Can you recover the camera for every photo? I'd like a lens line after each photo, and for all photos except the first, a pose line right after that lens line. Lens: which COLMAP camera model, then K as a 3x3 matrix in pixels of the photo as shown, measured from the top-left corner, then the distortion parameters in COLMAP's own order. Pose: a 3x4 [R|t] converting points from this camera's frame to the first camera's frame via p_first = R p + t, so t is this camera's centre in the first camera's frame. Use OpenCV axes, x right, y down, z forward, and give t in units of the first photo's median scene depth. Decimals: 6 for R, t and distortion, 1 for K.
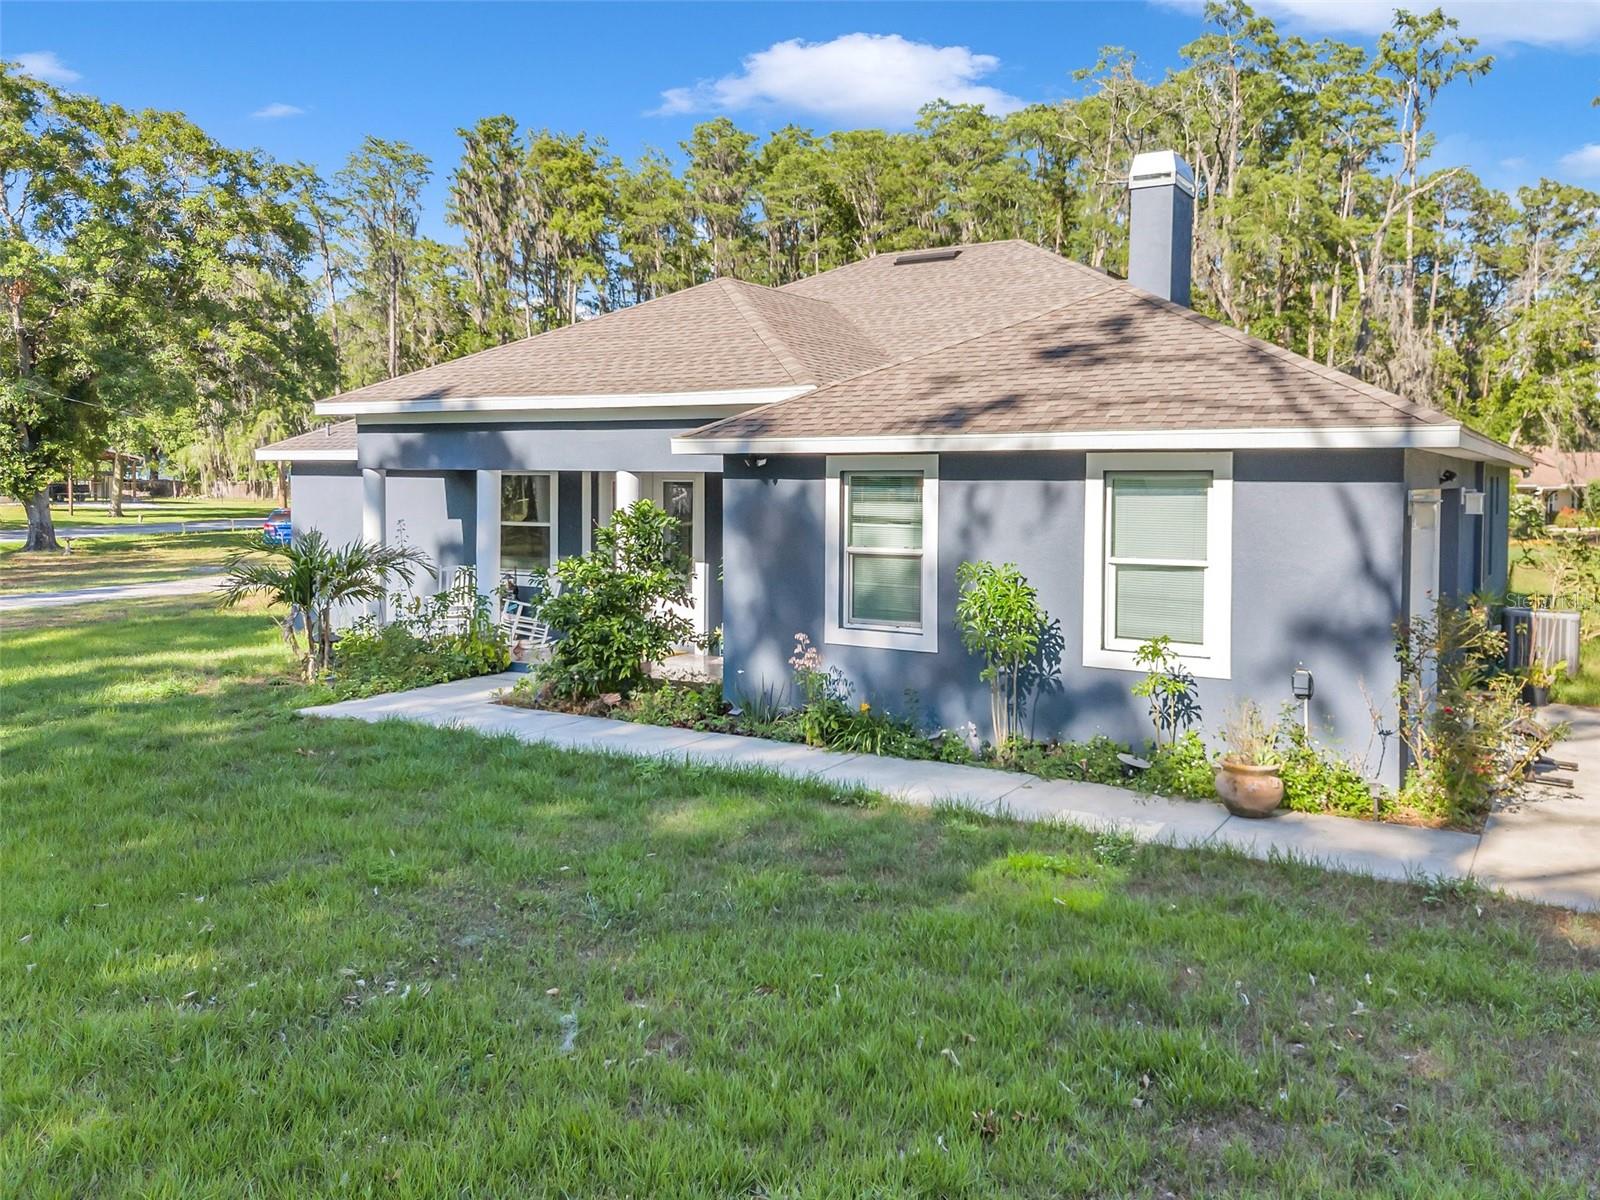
lens RADIAL K [[1163.6, 0, 800.0], [0, 1163.6, 554.8], [0, 0, 1]] dist [0.037432, -0.001766]
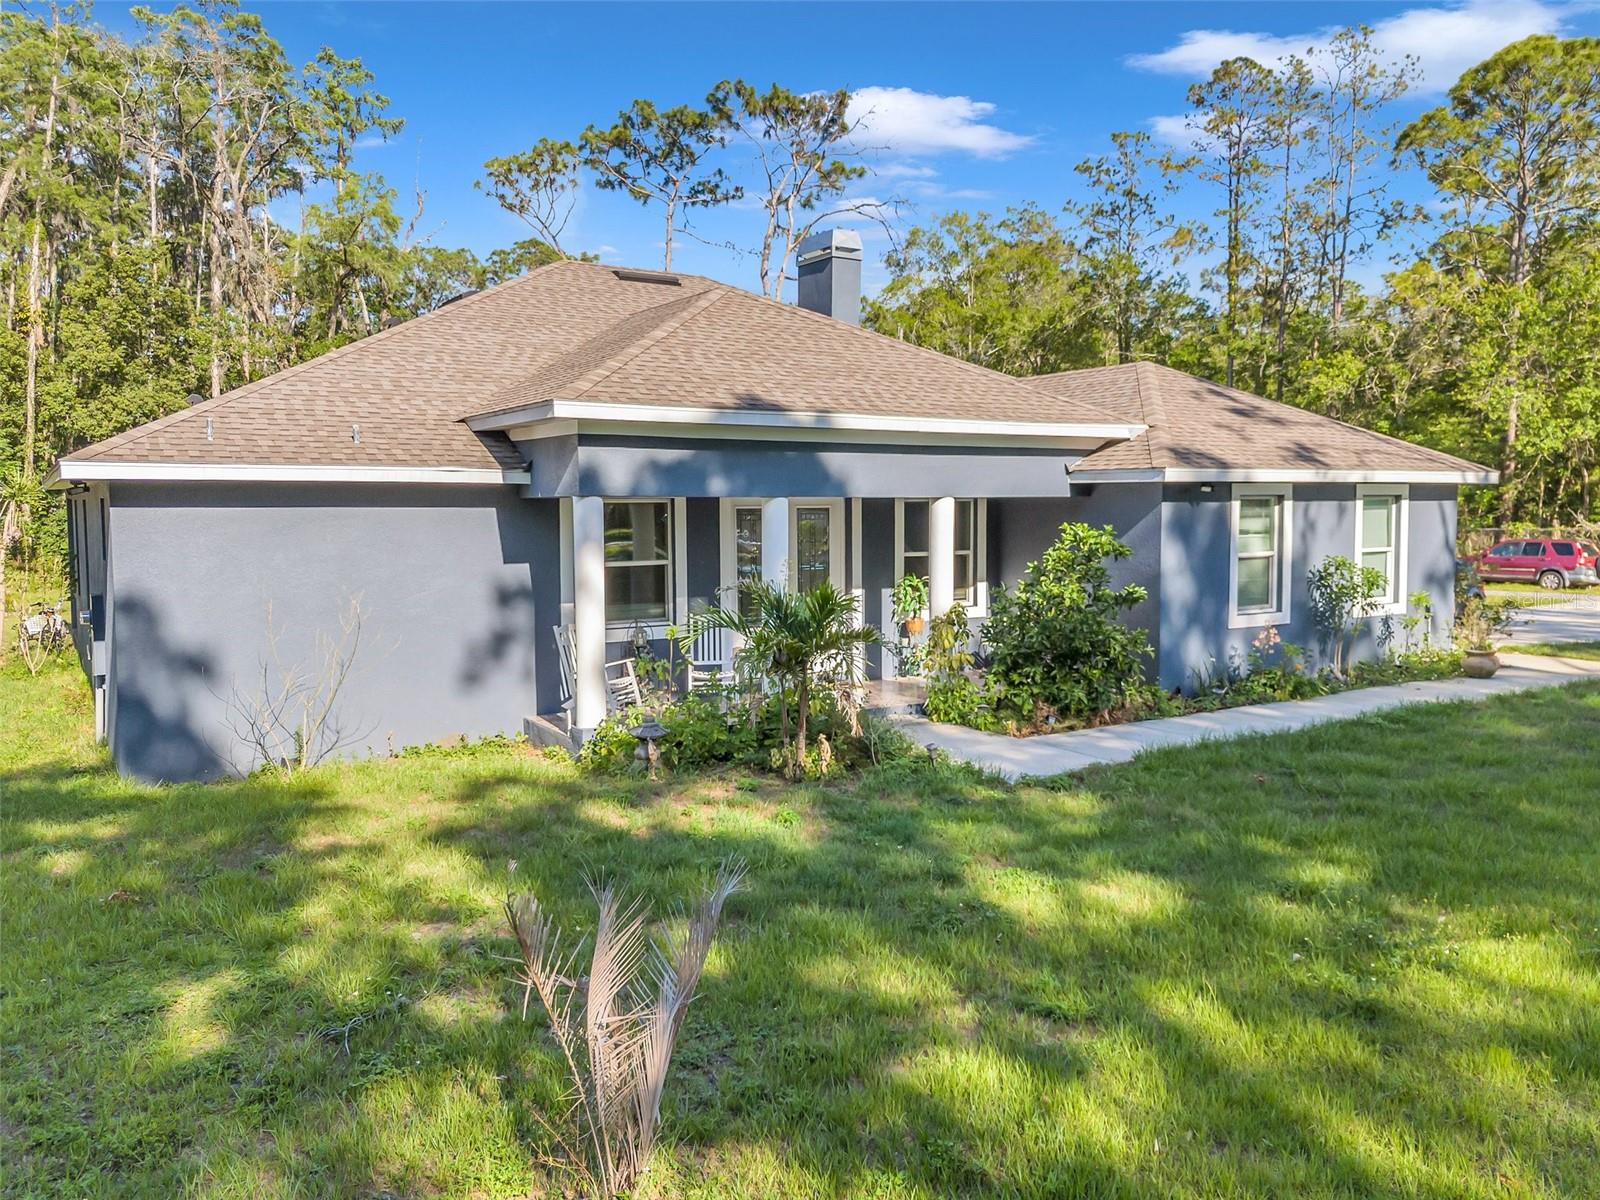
lens RADIAL K [[1208.3, 0, 762.4], [0, 1208.3, 595.0], [0, 0, 1]] dist [0.002048, -0.001153]
pose [[0.480028, -0.075969, 0.873958, -1.433531], [0.064447, 0.996605, 0.051232, -0.064678], [-0.874883, 0.031731, 0.483294, 0.815861]]
